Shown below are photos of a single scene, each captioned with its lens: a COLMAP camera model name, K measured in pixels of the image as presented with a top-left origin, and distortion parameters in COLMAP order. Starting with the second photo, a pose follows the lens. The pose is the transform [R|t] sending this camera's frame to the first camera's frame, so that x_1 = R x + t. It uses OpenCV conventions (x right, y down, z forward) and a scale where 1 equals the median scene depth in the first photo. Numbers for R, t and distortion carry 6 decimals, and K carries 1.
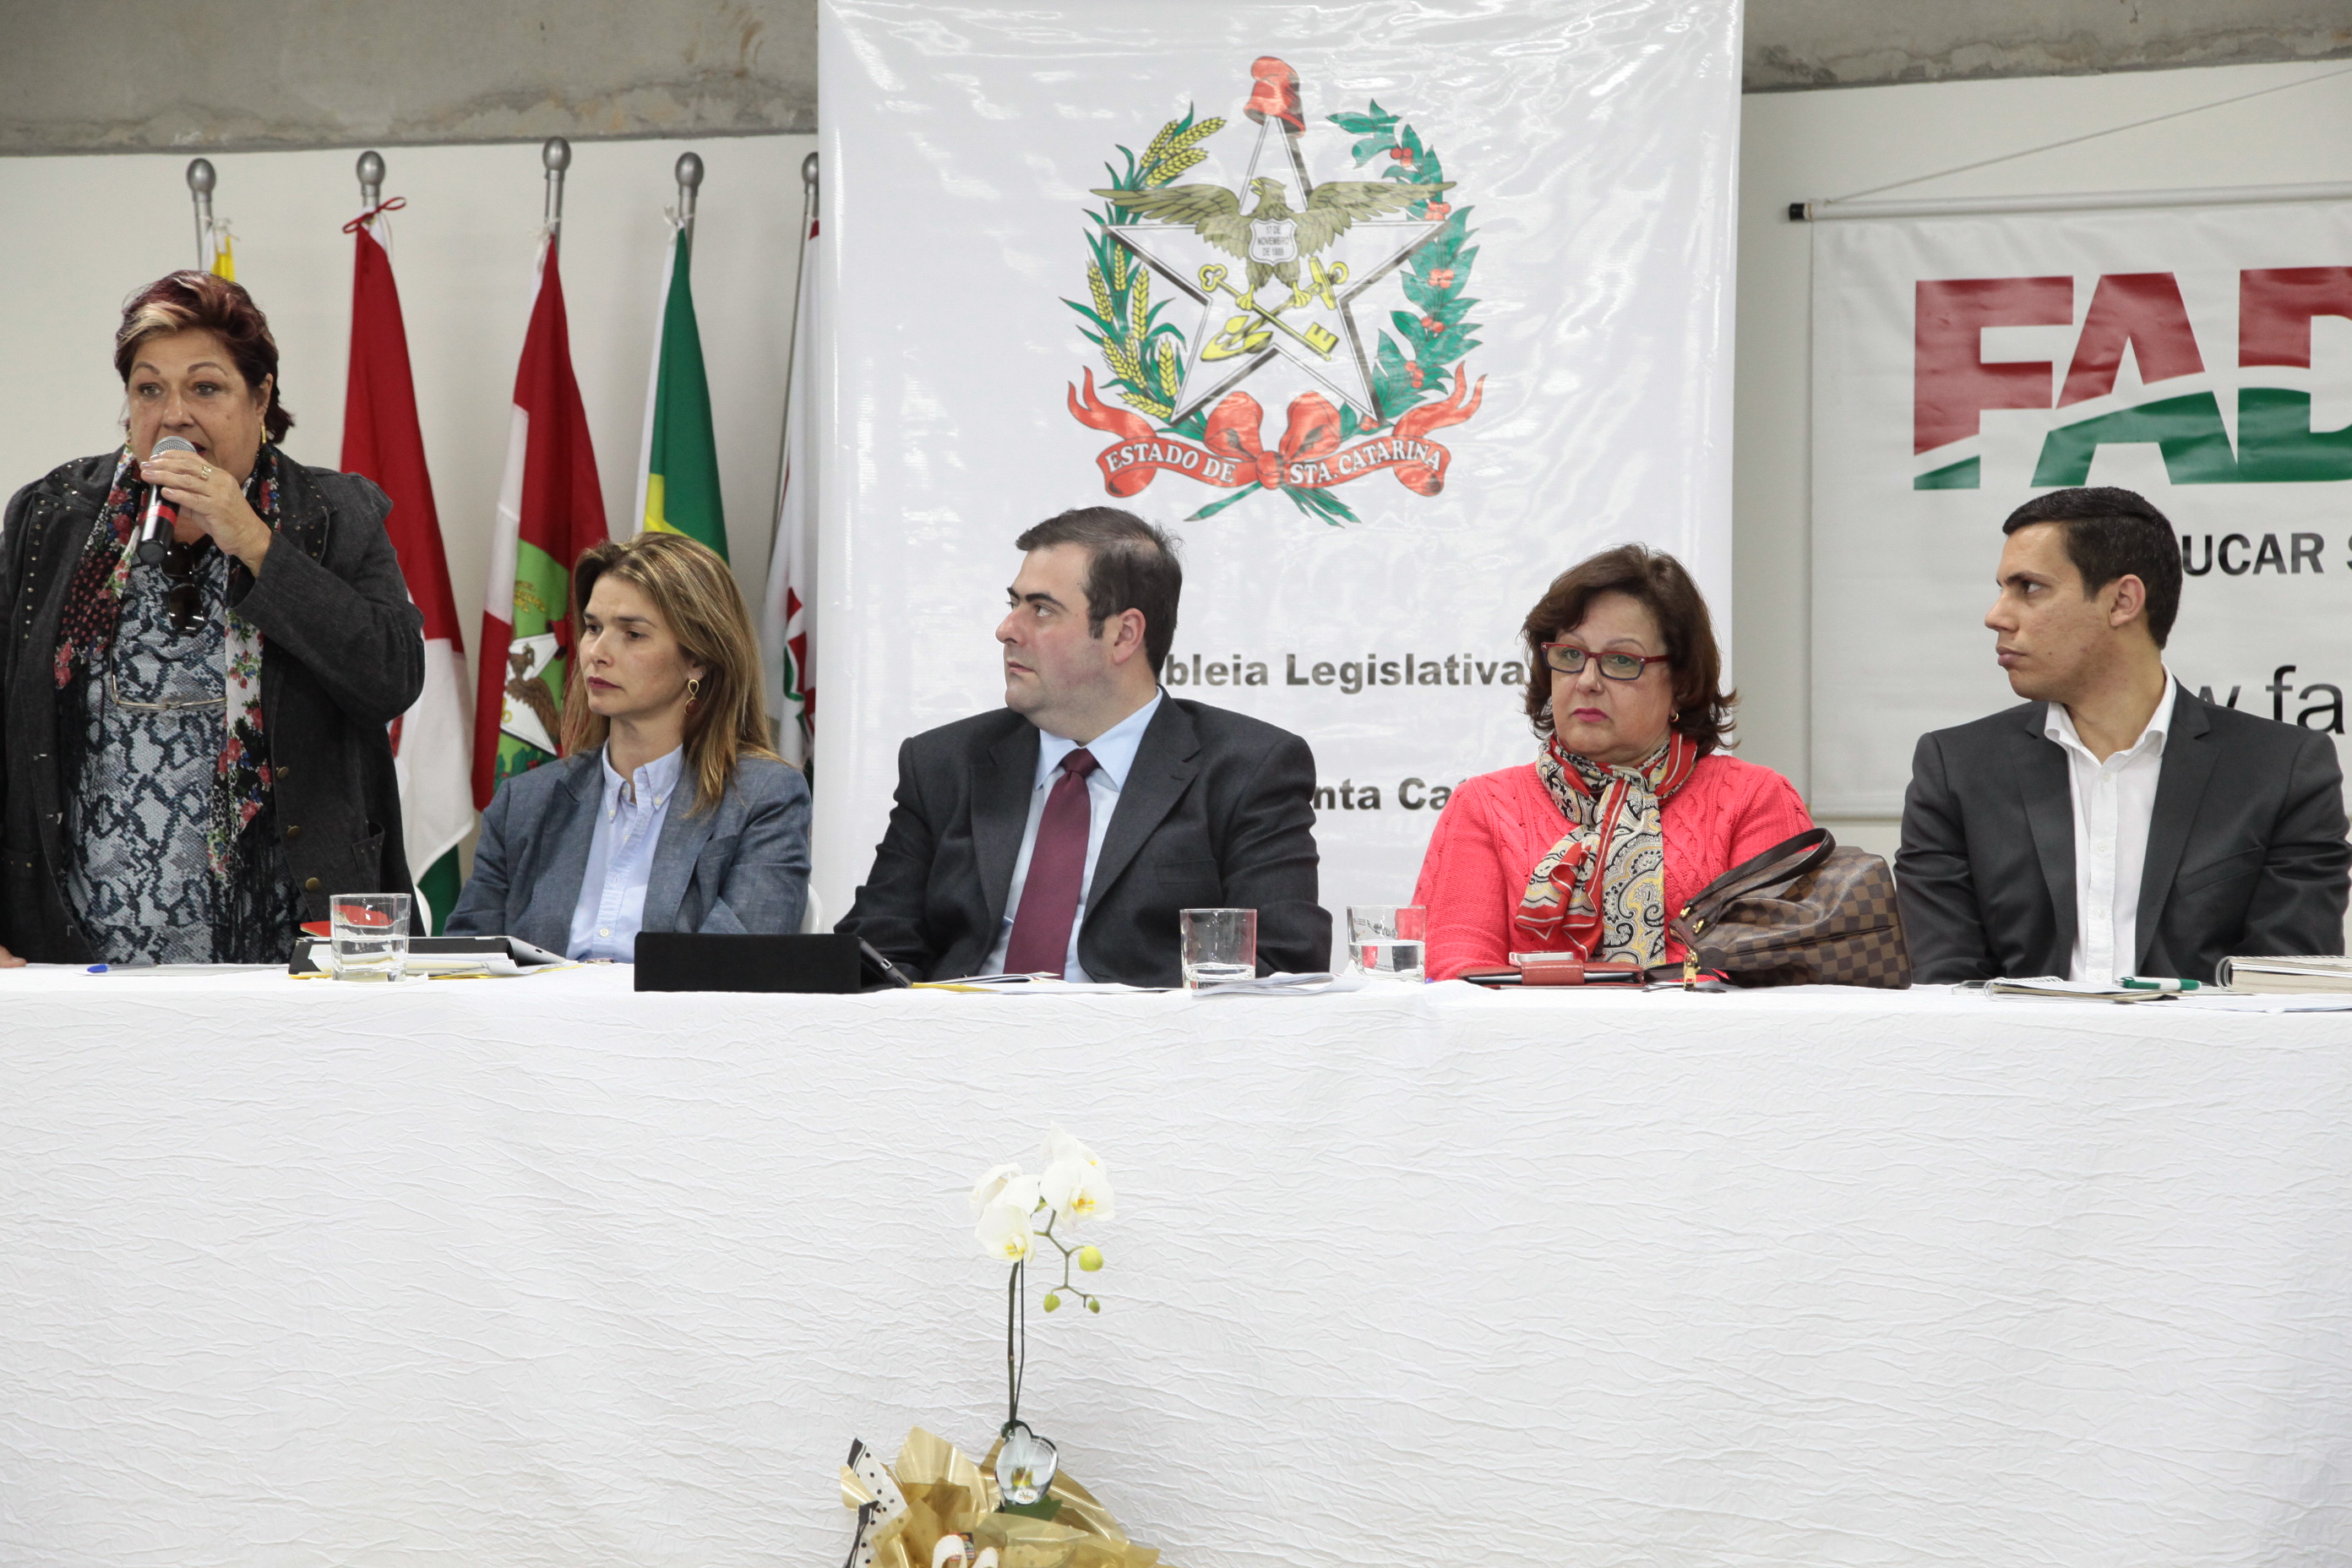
lens RADIAL K [[4937.5, 0, 1172.8], [0, 4937.5, 782.0], [0, 0, 1]] dist [0.389901, 0.000000]
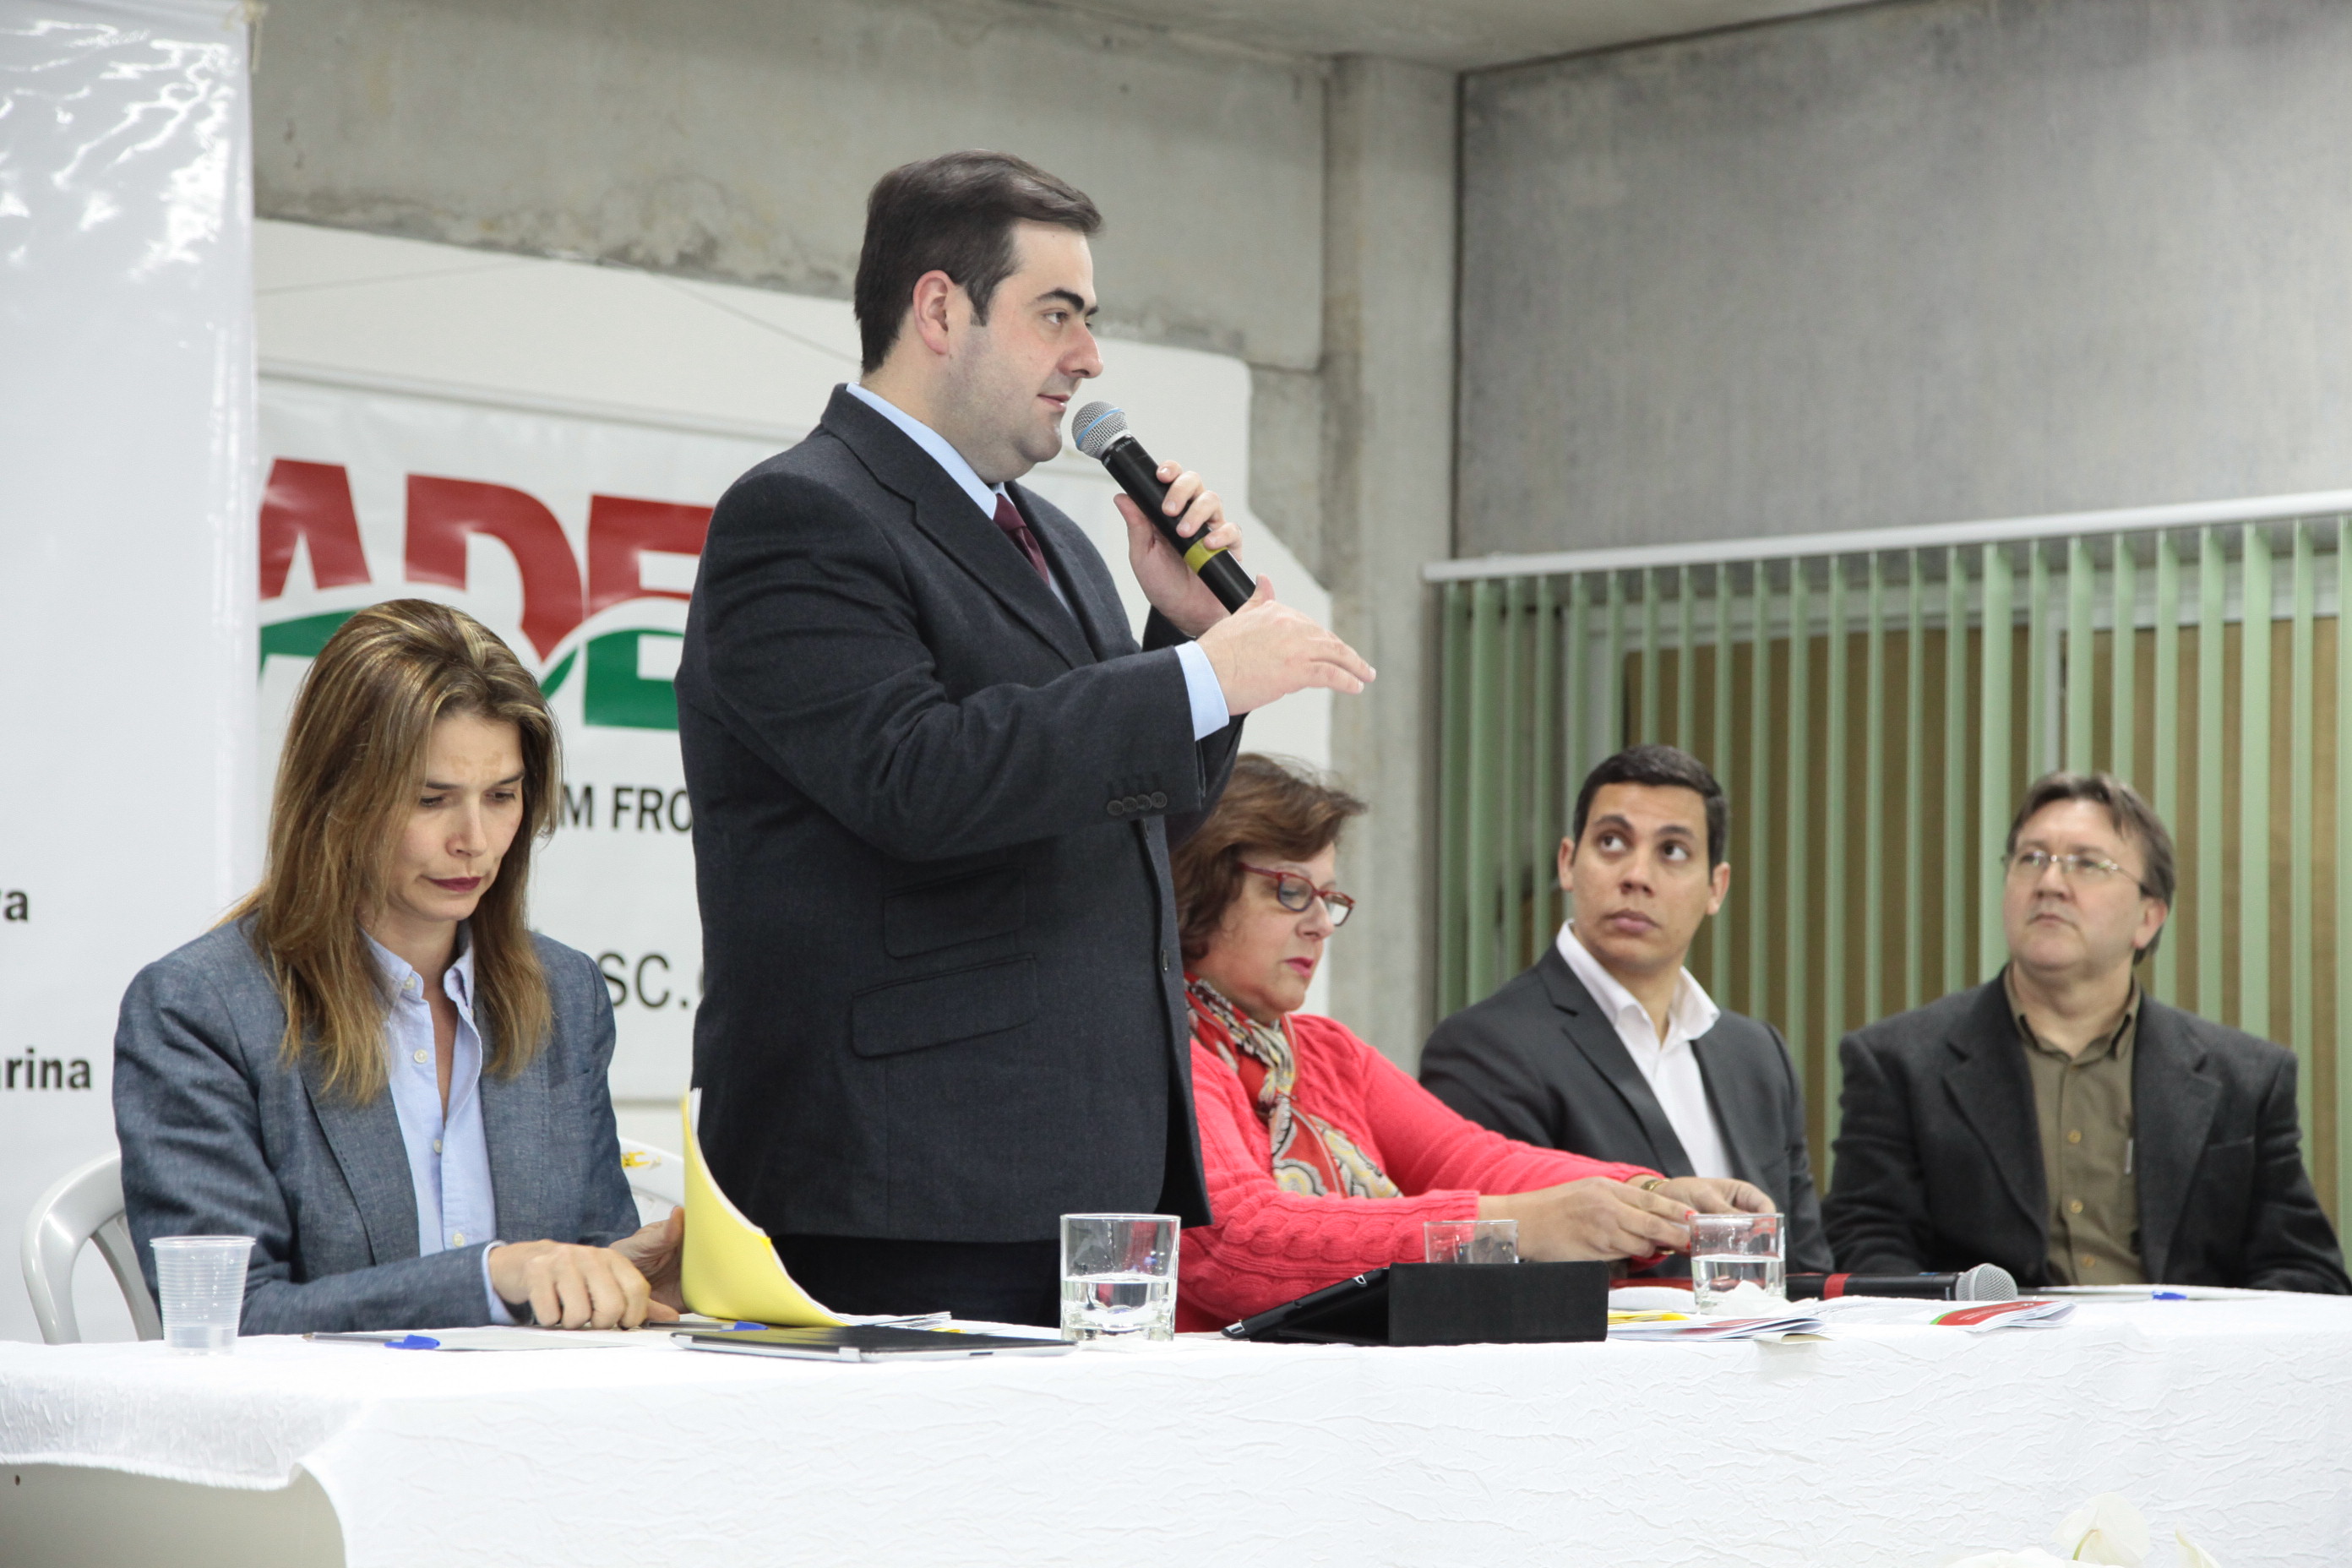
lens RADIAL K [[5344.9, 0, 1160.6], [0, 5344.9, 823.7], [0, 0, 1]] dist [0.441556, 0.000000]
pose [[0.524139, 0.047747, 0.850293, -0.535545], [-0.012175, 0.998745, -0.048578, 0.003290], [-0.851546, 0.015109, 0.524063, 0.417200]]
